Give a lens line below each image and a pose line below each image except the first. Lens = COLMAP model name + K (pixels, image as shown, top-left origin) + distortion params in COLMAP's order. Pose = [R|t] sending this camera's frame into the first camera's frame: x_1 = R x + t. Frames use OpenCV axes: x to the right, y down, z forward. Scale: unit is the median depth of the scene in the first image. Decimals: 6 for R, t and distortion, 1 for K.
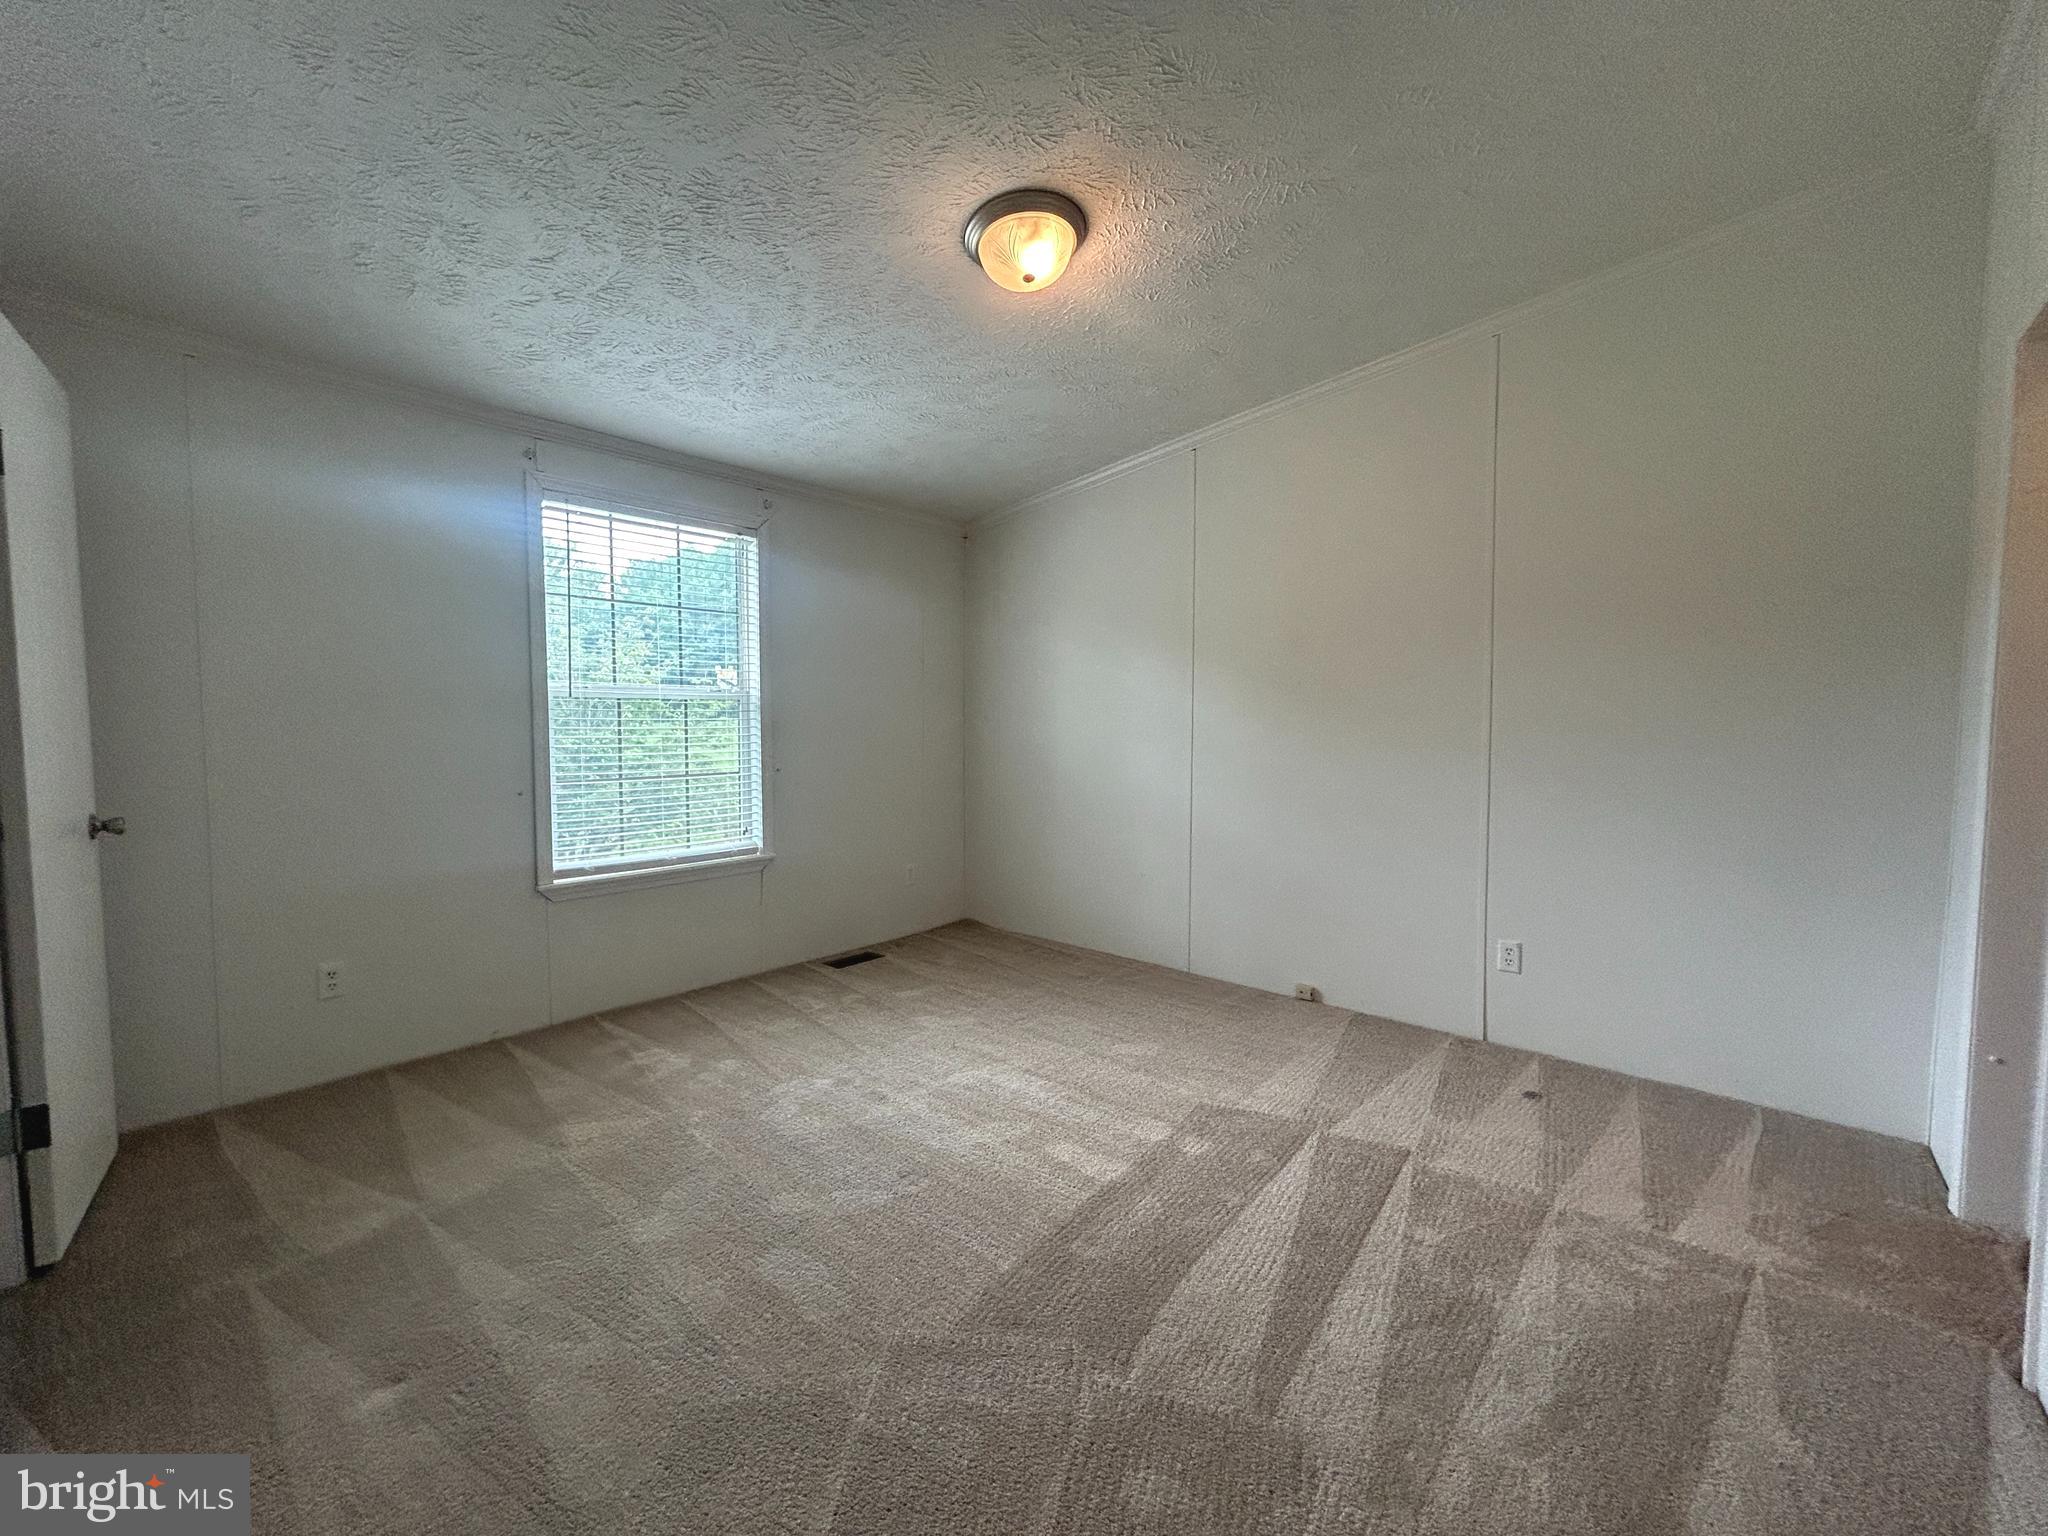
lens RADIAL K [[830.4, 0, 1039.7], [0, 830.4, 763.5], [0, 0, 1]] dist [-0.001853, 0.002279]
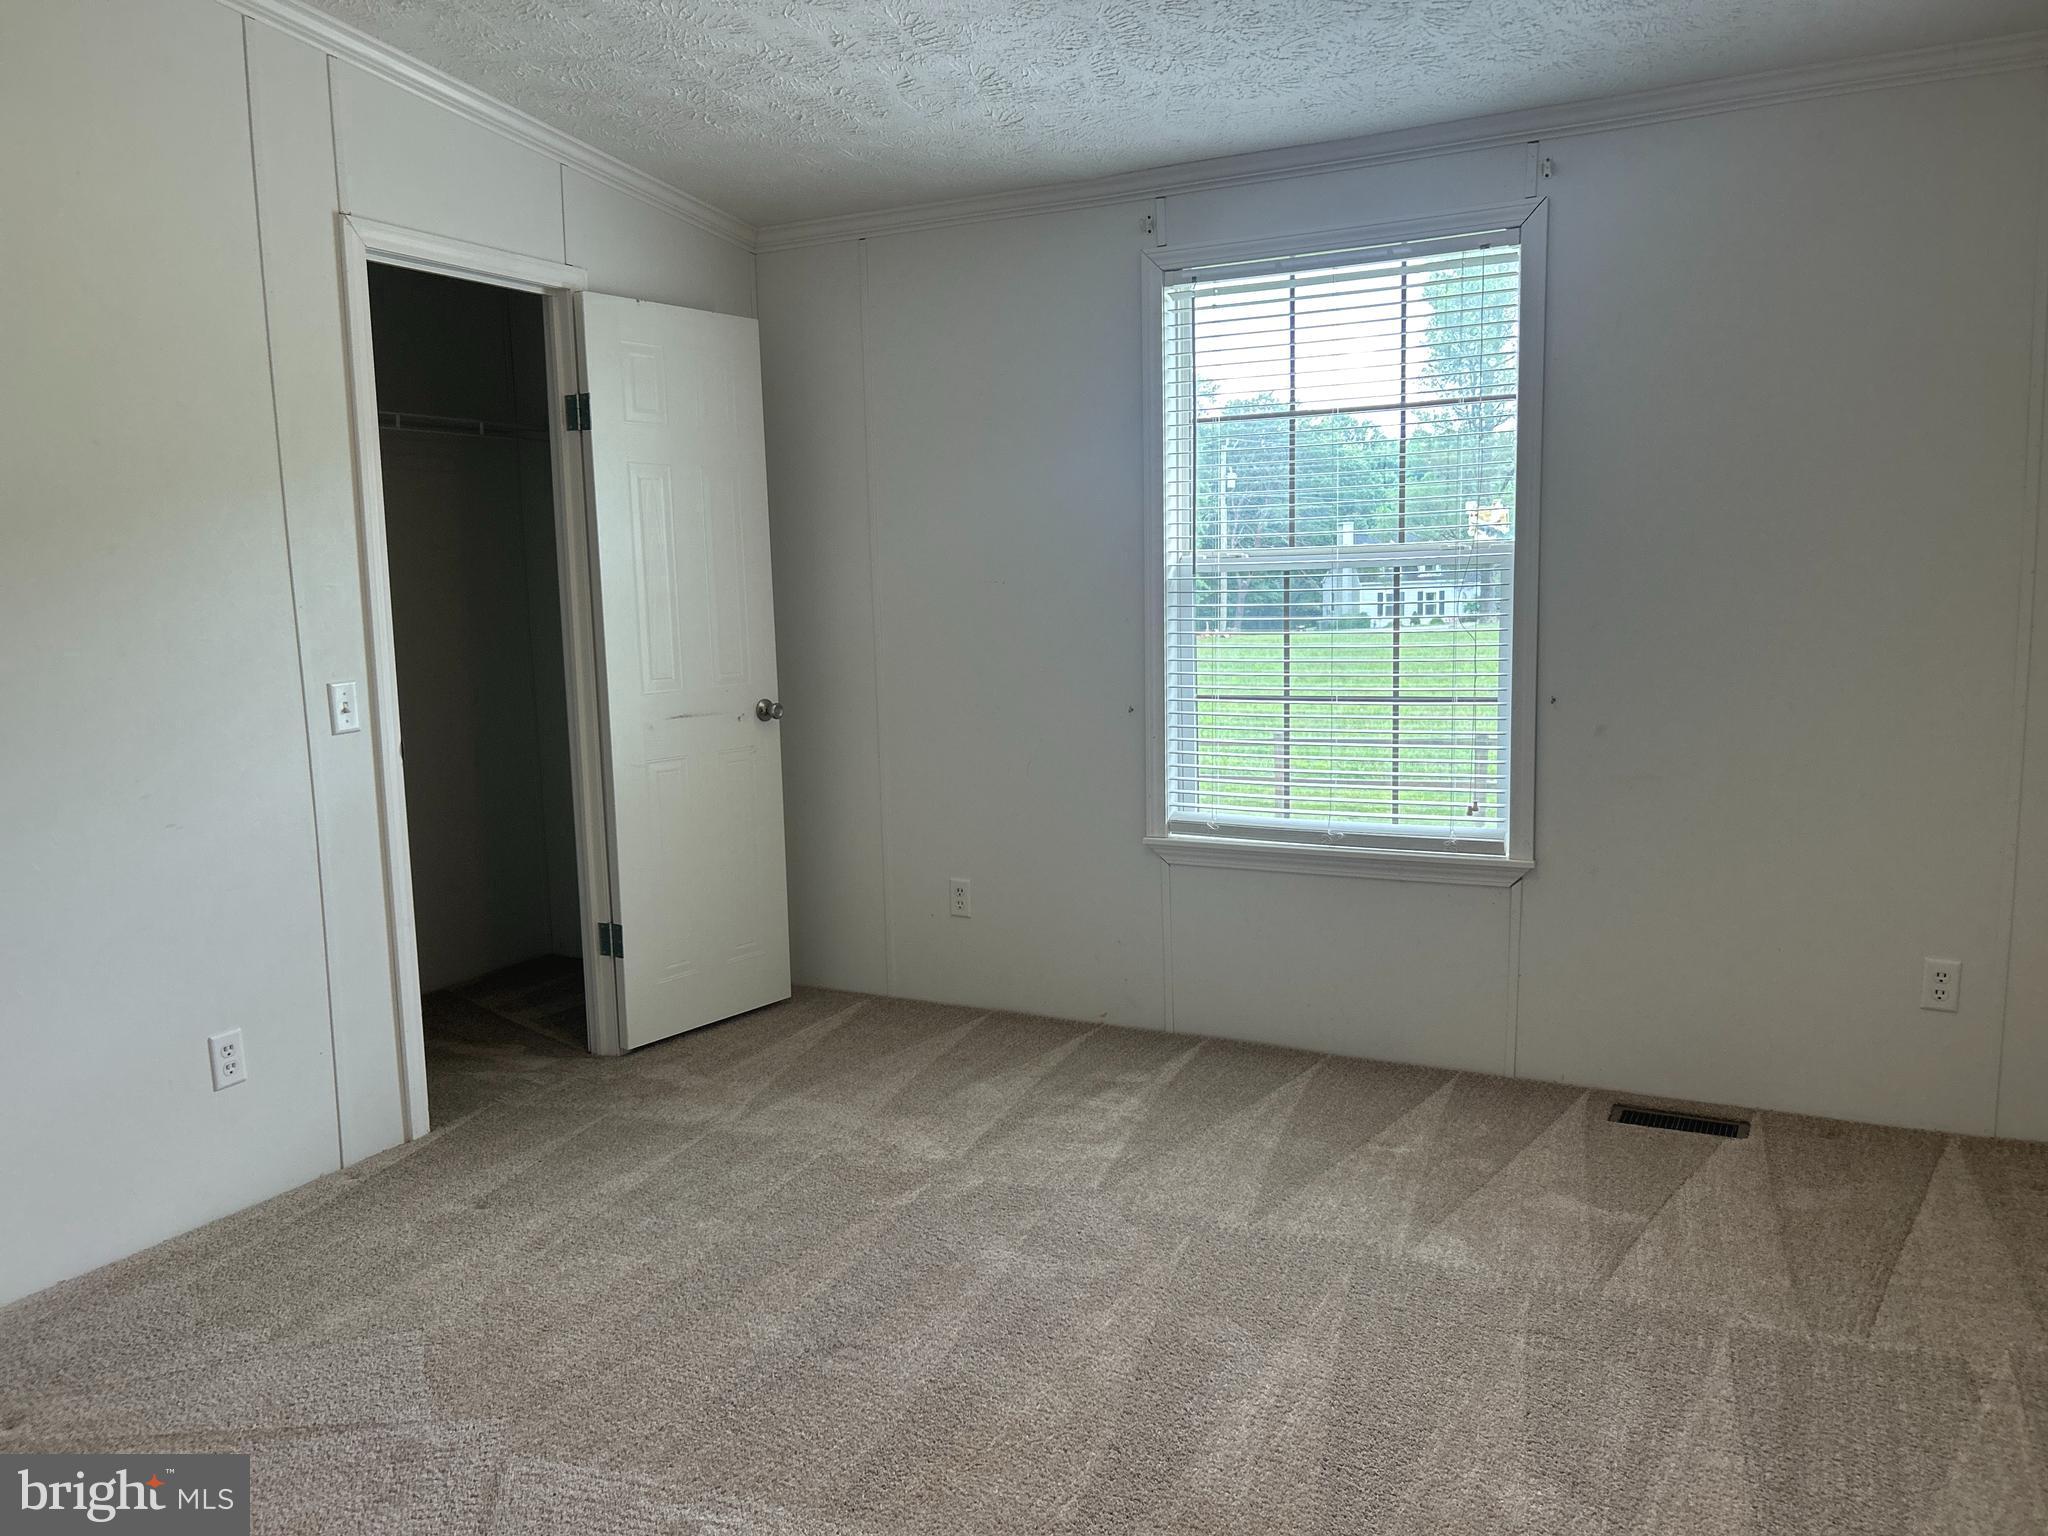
lens RADIAL K [[1455.0, 0, 1030.8], [0, 1455.0, 772.9], [0, 0, 1]] dist [0.023624, -0.003170]
pose [[0.245779, 0.107920, -0.963300, 0.560877], [-0.035739, 0.994116, 0.102254, -0.032544], [0.968667, 0.009296, 0.248190, 0.555334]]
